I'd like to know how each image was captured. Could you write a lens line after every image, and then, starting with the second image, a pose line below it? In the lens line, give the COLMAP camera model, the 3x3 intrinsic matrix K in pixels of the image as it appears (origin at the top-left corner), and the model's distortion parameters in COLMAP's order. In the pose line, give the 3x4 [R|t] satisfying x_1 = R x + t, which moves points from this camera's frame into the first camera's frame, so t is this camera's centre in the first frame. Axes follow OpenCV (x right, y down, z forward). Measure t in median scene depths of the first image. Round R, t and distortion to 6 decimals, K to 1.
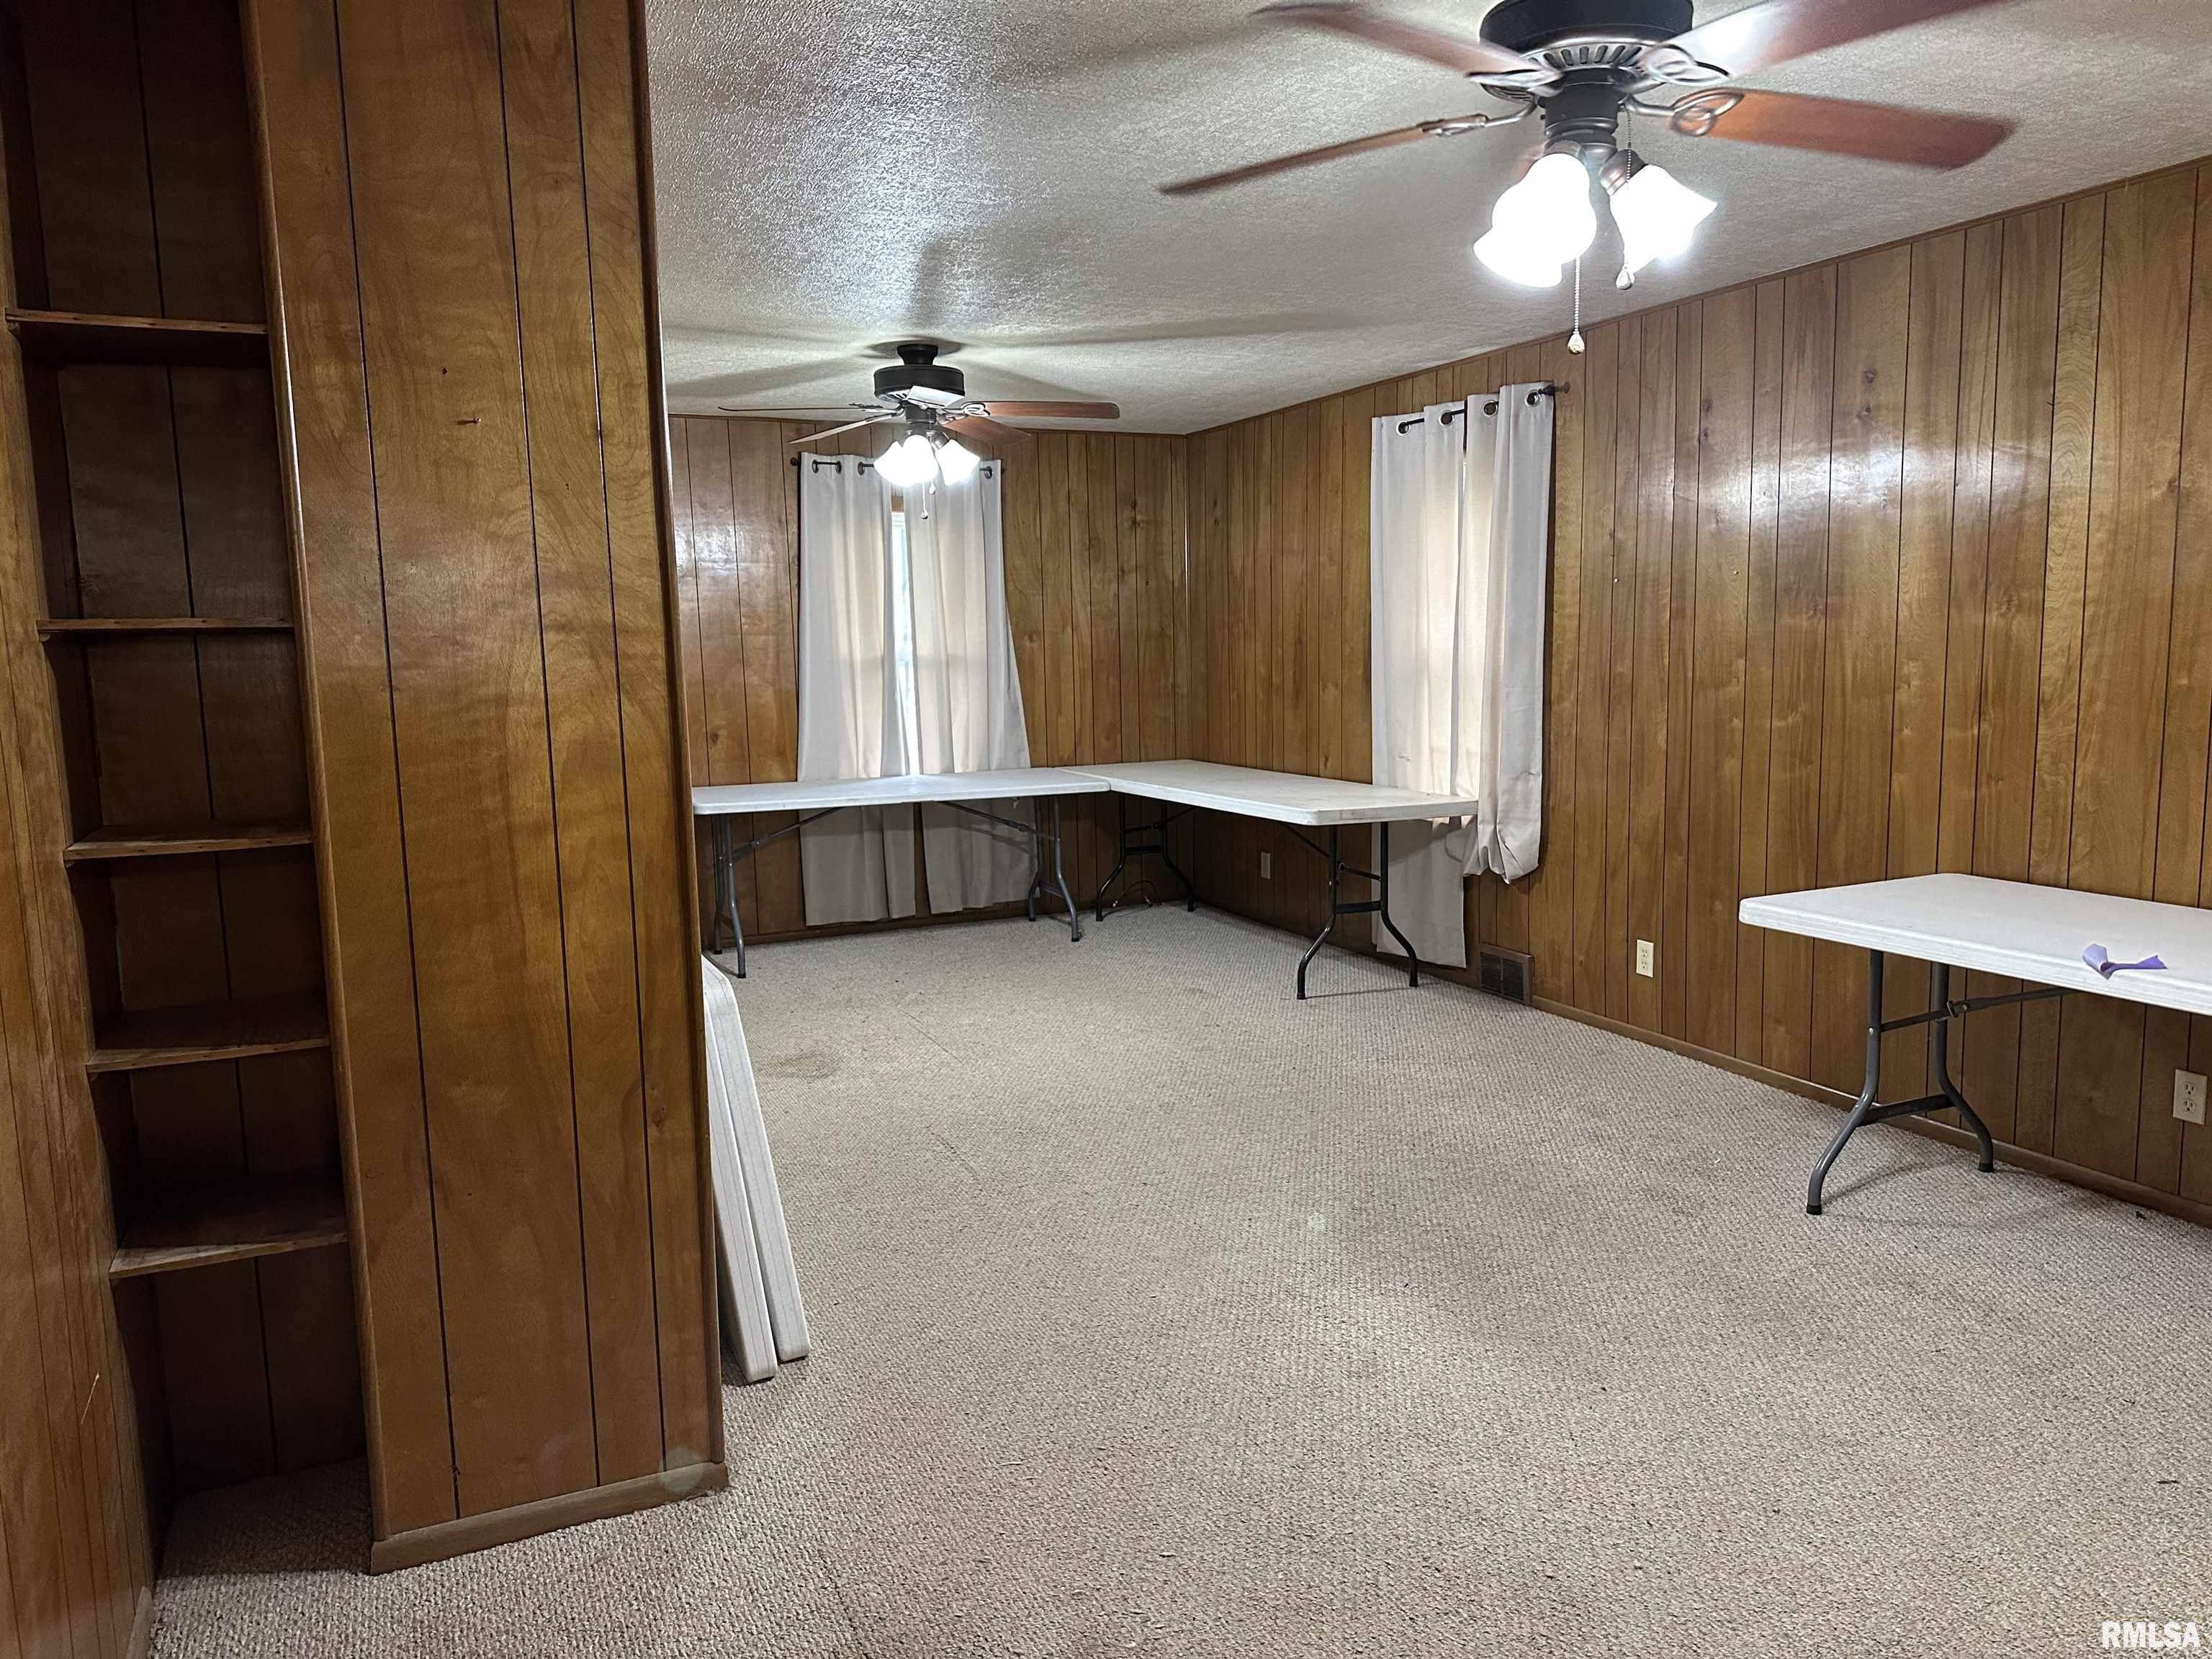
lens RADIAL K [[1578.4, 0, 1106.2], [0, 1578.4, 838.8], [0, 0, 1]] dist [-0.009325, -0.004046]
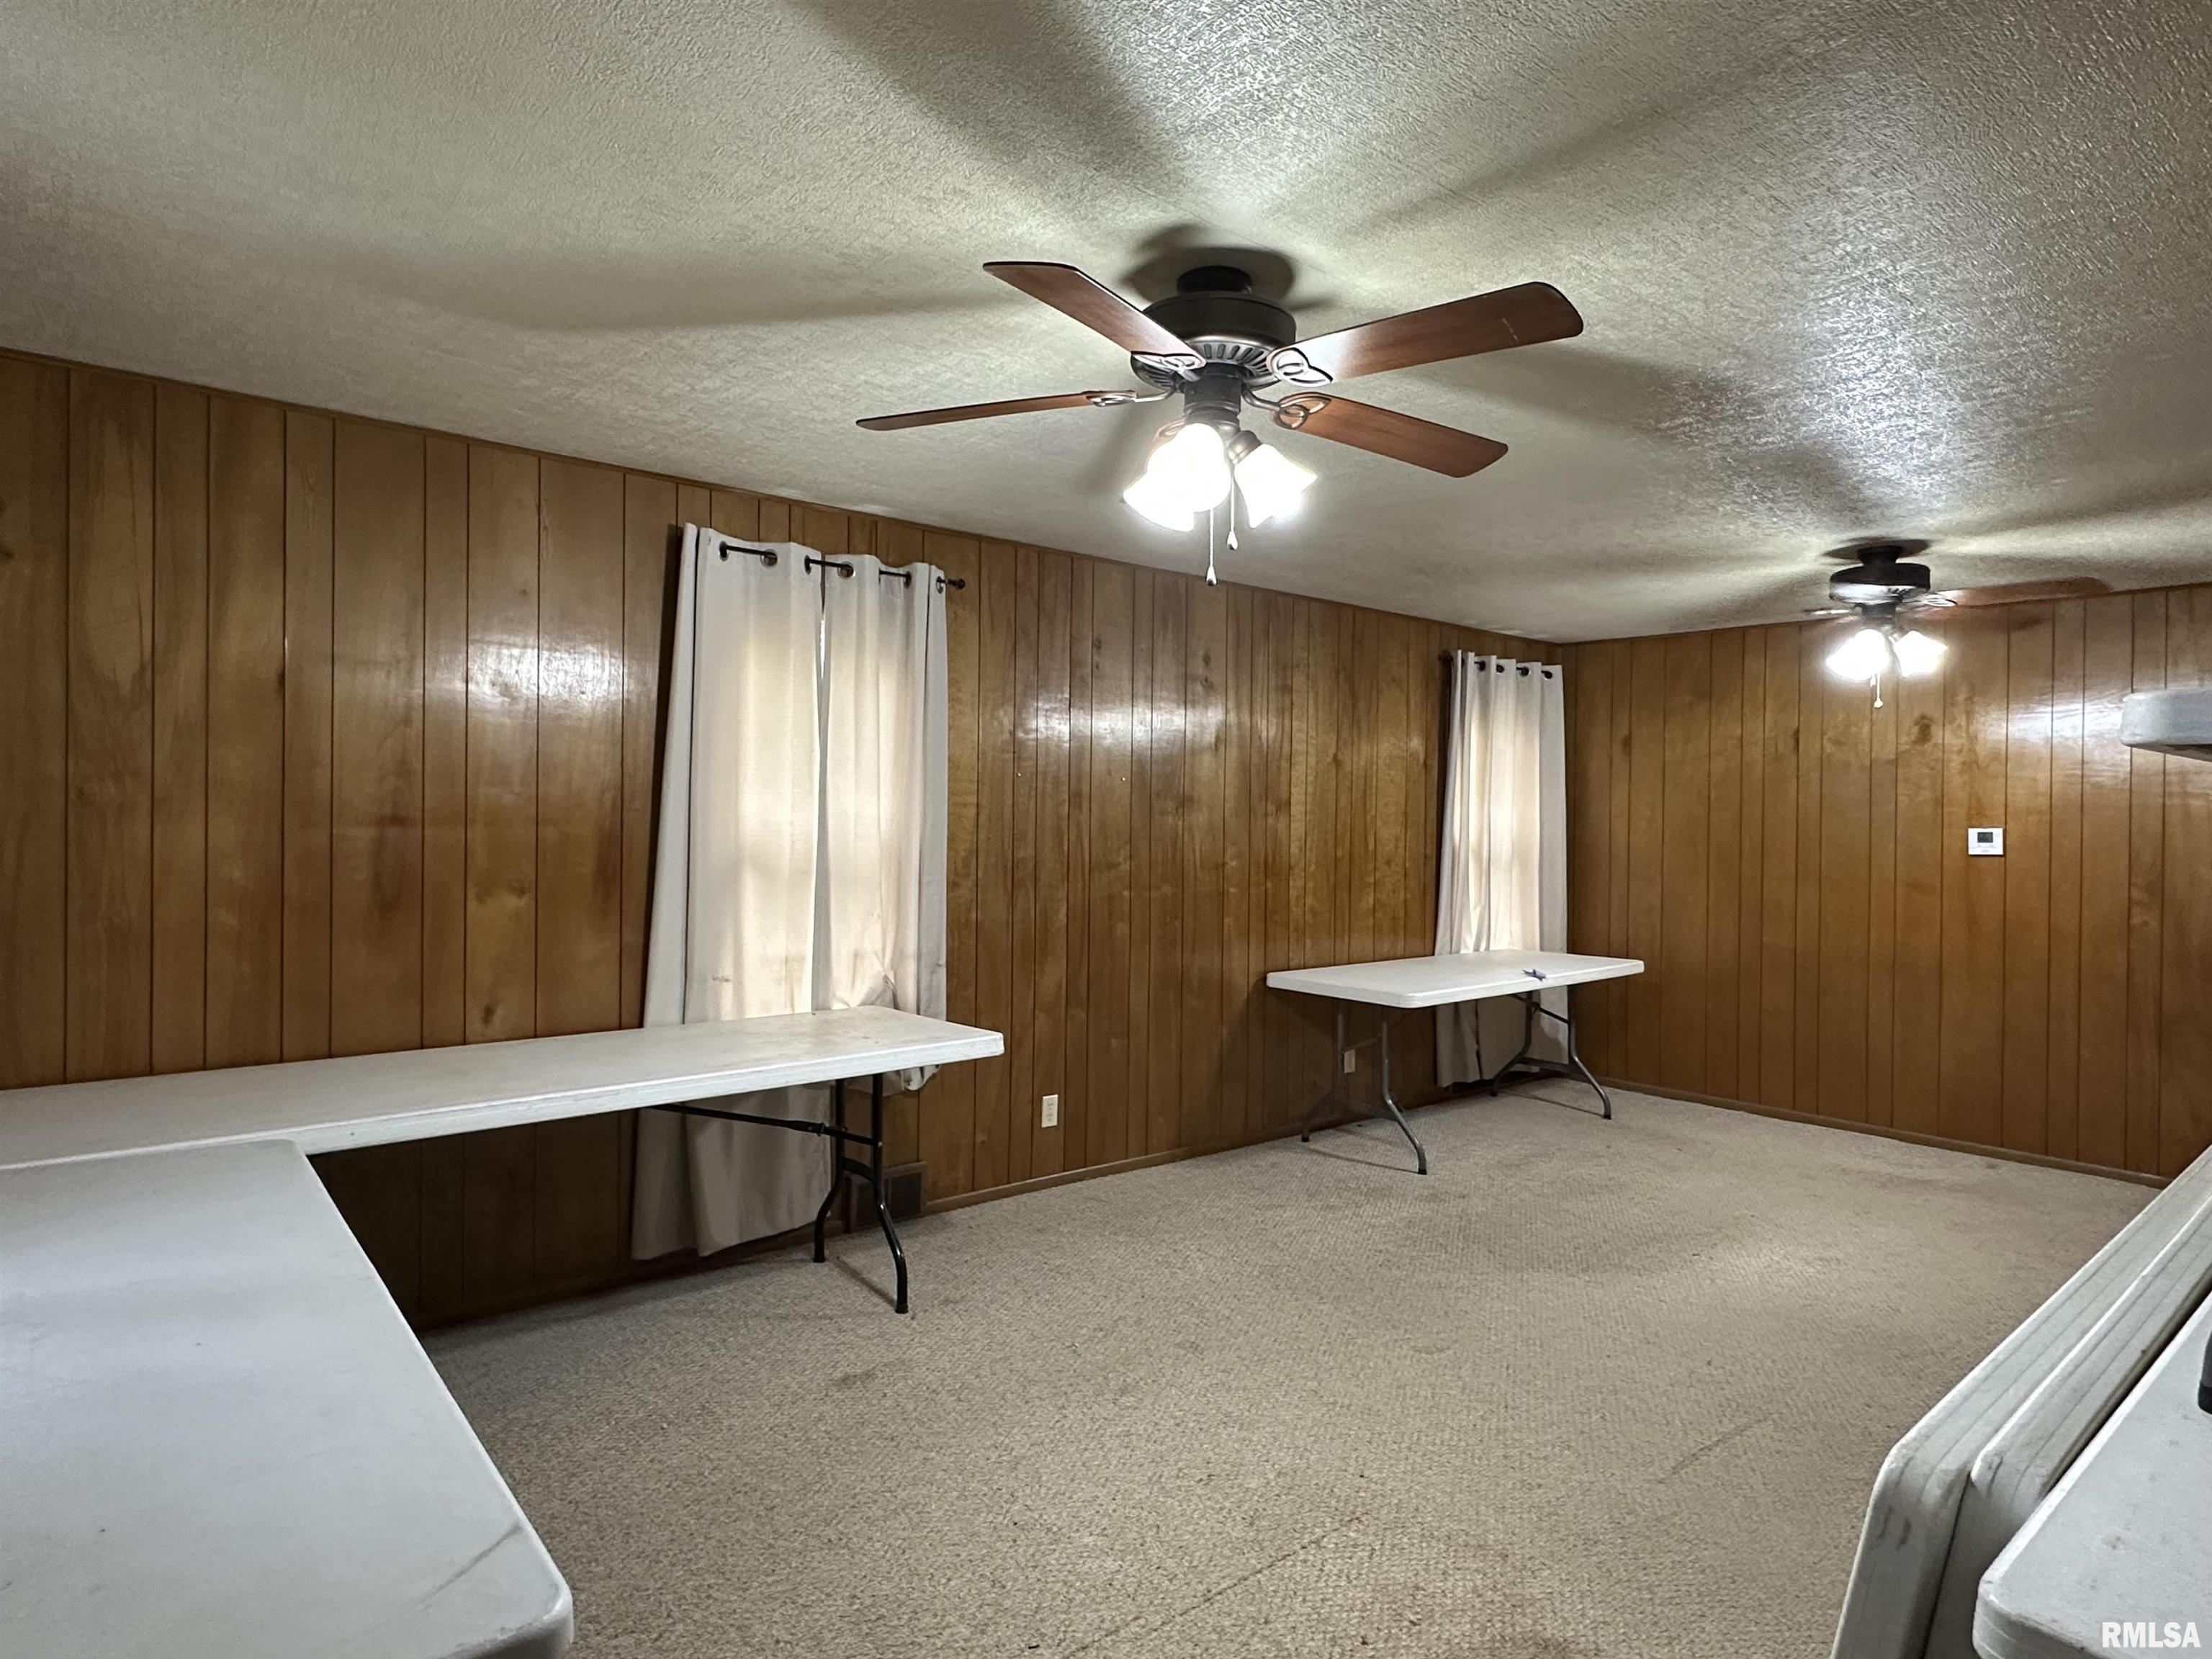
lens RADIAL K [[1212.5, 0, 1103.2], [0, 1212.5, 820.4], [0, 0, 1]] dist [-0.023715, -0.000733]
pose [[-0.265809, 0.022760, 0.963757, -0.541095], [0.118167, 0.992952, 0.009142, -0.142666], [-0.956756, 0.116314, -0.266625, 1.256021]]
